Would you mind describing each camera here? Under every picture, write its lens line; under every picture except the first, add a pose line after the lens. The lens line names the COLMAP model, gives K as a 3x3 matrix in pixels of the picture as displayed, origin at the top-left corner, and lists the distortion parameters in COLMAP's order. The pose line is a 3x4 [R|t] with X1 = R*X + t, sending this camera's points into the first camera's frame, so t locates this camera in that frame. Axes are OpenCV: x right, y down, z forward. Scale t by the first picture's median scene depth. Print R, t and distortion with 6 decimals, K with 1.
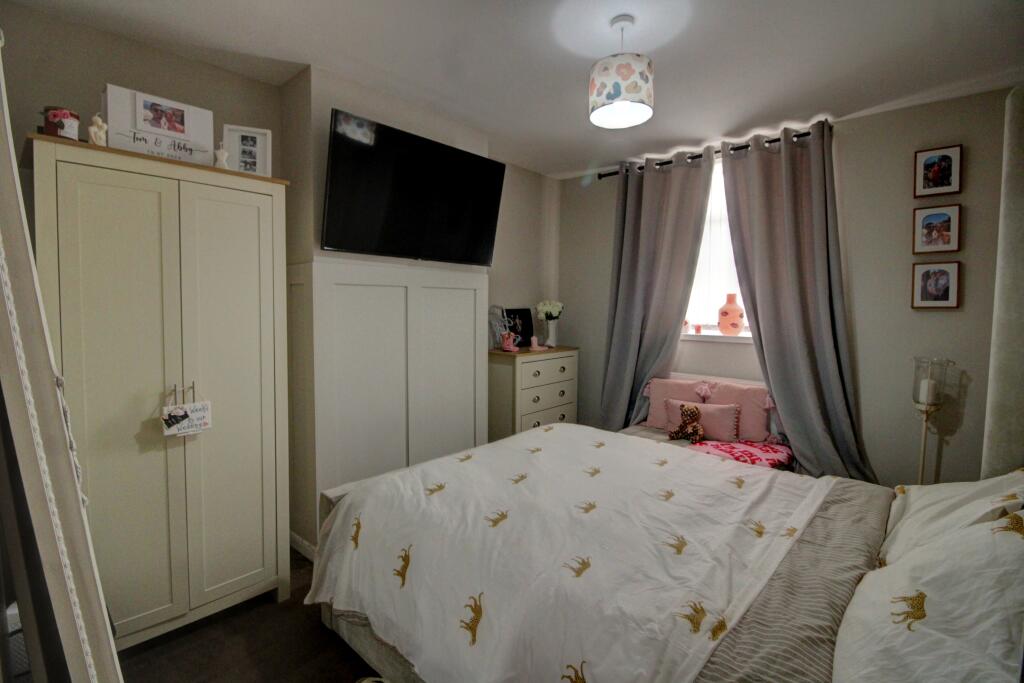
lens RADIAL K [[476.4, 0, 514.7], [0, 476.4, 332.3], [0, 0, 1]] dist [0.000777, -0.014021]
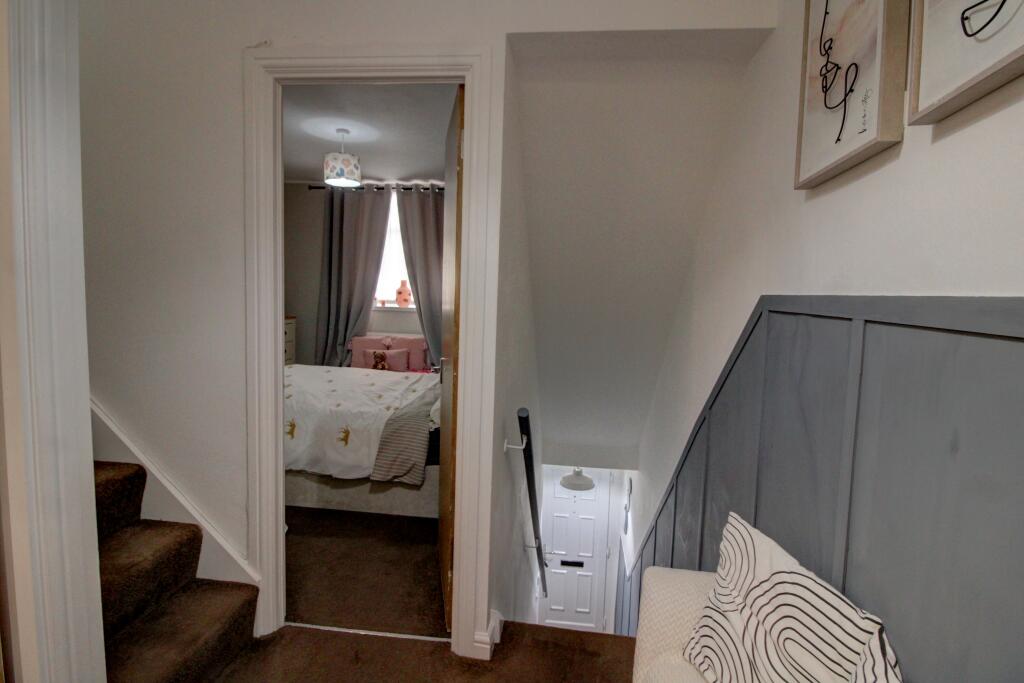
lens RADIAL K [[476.4, 0, 514.7], [0, 476.4, 332.3], [0, 0, 1]] dist [0.000777, -0.014021]
pose [[0.799495, -0.031080, 0.599868, -0.211589], [0.006105, 0.999029, 0.043625, 0.025345], [-0.600642, -0.031215, 0.798909, -0.509145]]
